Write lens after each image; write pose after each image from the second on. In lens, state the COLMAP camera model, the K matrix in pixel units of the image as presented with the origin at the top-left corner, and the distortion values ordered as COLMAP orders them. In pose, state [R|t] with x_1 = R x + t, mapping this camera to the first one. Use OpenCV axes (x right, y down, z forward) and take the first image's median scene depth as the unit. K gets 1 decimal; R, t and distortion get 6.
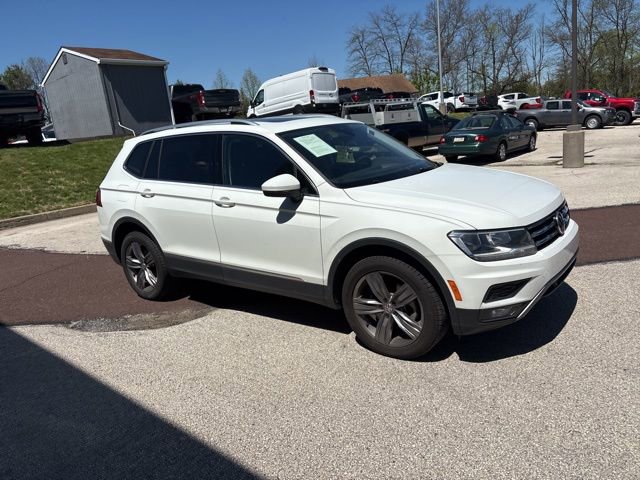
lens RADIAL K [[485.0, 0, 325.3], [0, 485.0, 242.7], [0, 0, 1]] dist [0.050787, -0.051721]
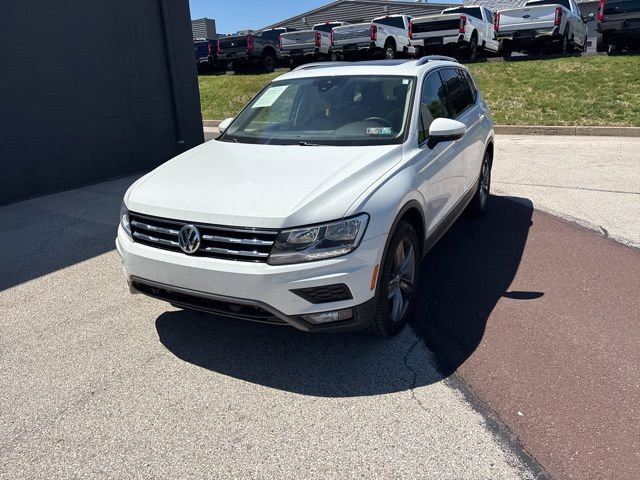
lens RADIAL K [[485.0, 0, 318.6], [0, 485.0, 236.0], [0, 0, 1]] dist [0.050787, -0.051721]
pose [[0.161896, 0.389001, -0.906900, 0.239628], [-0.207216, 0.911935, 0.354170, -0.071863], [0.964806, 0.130586, 0.228246, 0.199778]]
